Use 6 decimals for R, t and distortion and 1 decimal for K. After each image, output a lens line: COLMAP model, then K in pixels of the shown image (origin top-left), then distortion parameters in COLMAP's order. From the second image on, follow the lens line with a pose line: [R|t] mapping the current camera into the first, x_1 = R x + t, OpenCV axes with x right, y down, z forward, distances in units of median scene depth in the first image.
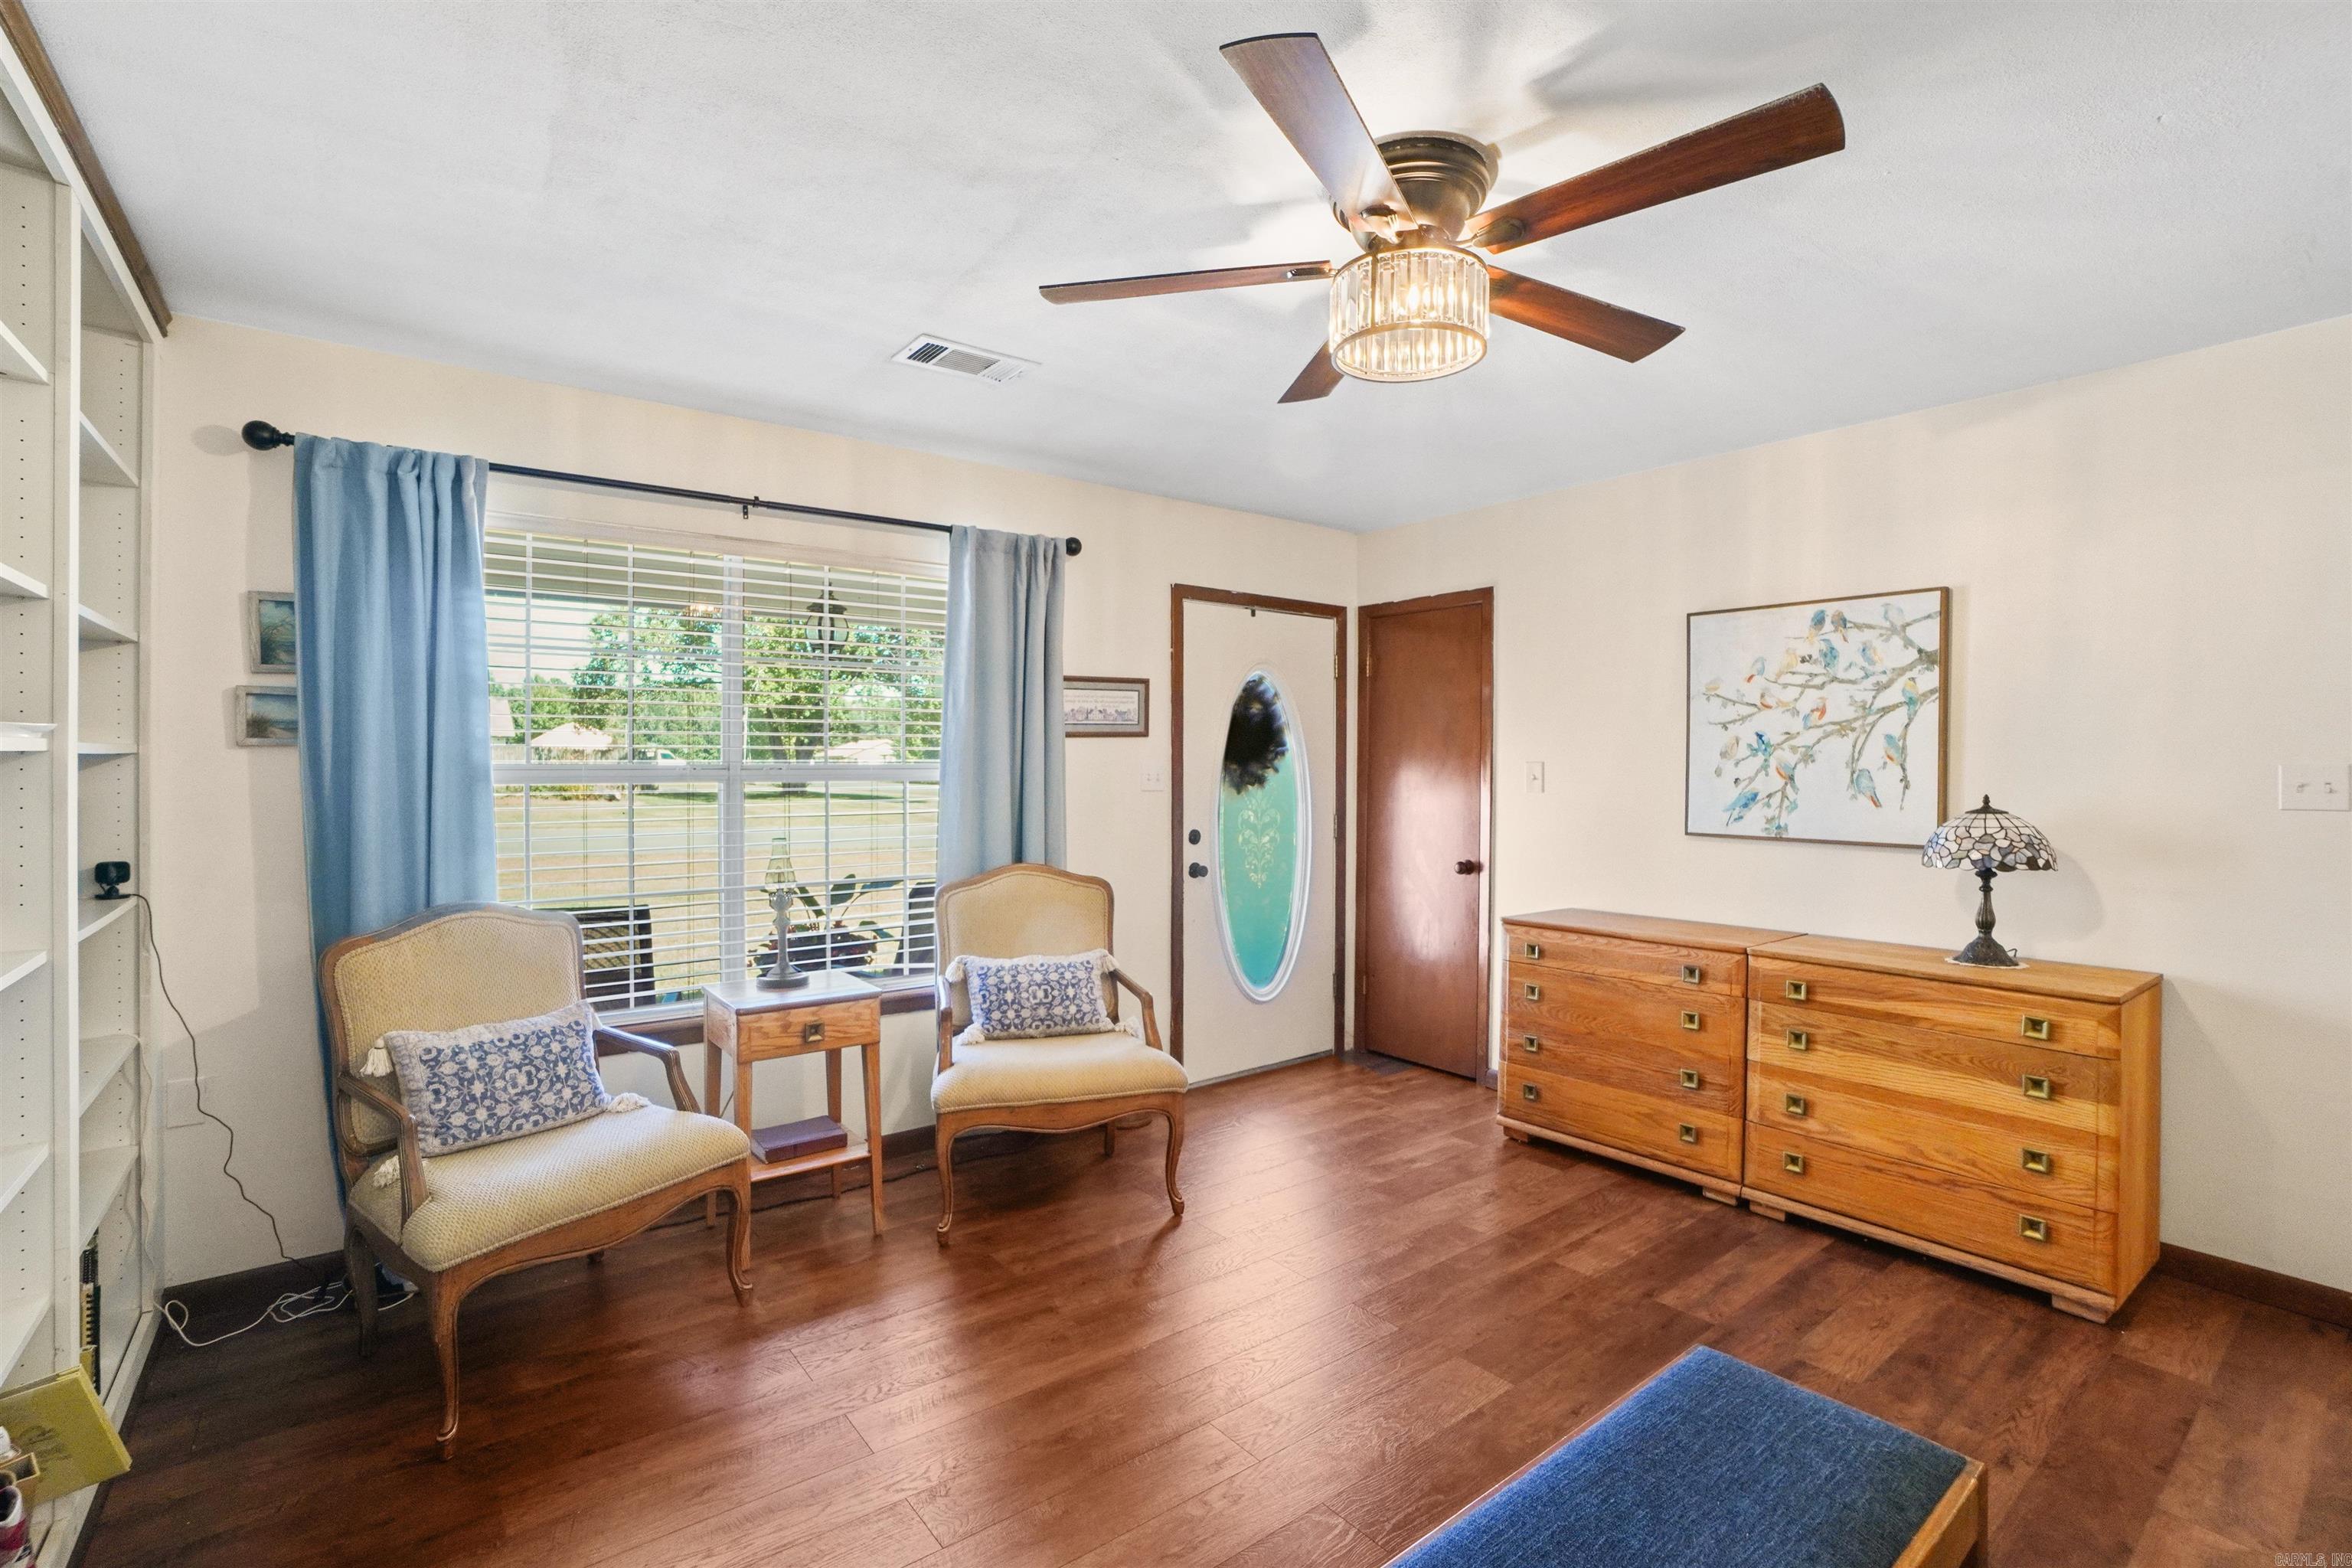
lens RADIAL K [[1048.9, 0, 1172.4], [0, 1048.9, 779.6], [0, 0, 1]] dist [-0.033619, -0.000202]
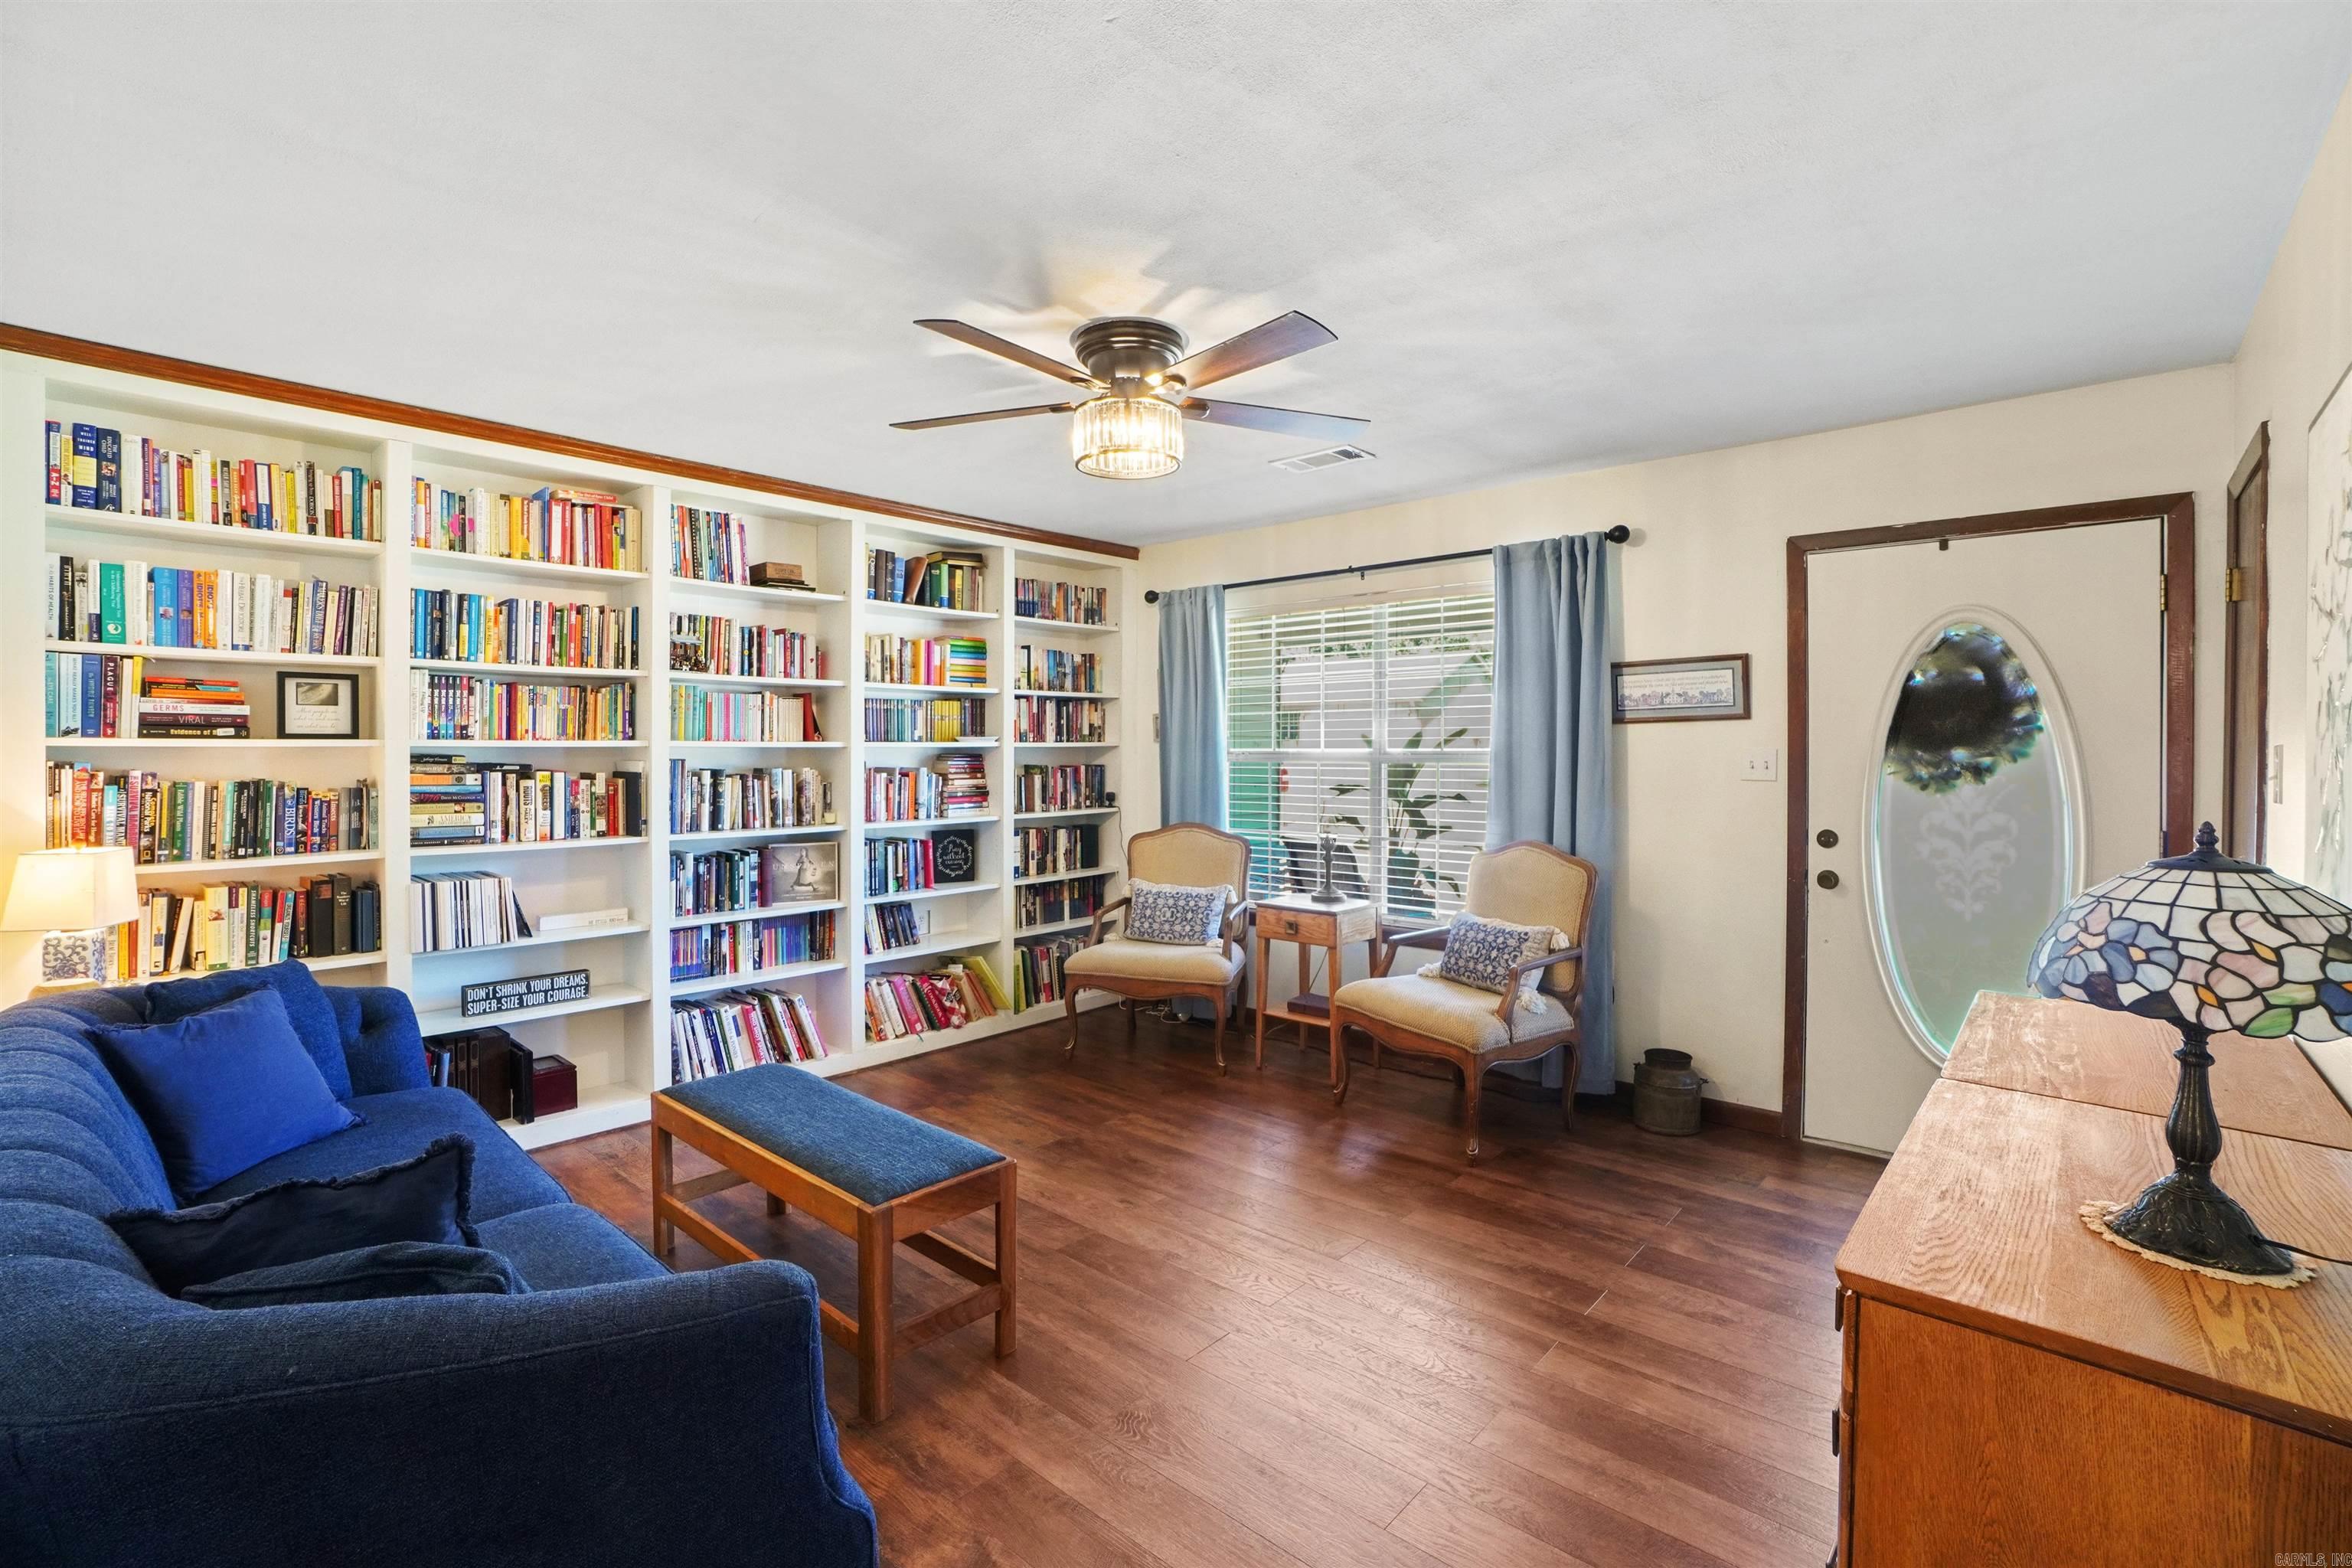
lens RADIAL K [[1048.9, 0, 1174.8], [0, 1048.9, 761.1], [0, 0, 1]] dist [-0.033619, -0.000202]
pose [[0.200223, 0.013584, -0.979656, 0.735389], [-0.009259, 0.999885, 0.011972, -0.011371], [0.979707, 0.006674, 0.200326, 0.349690]]
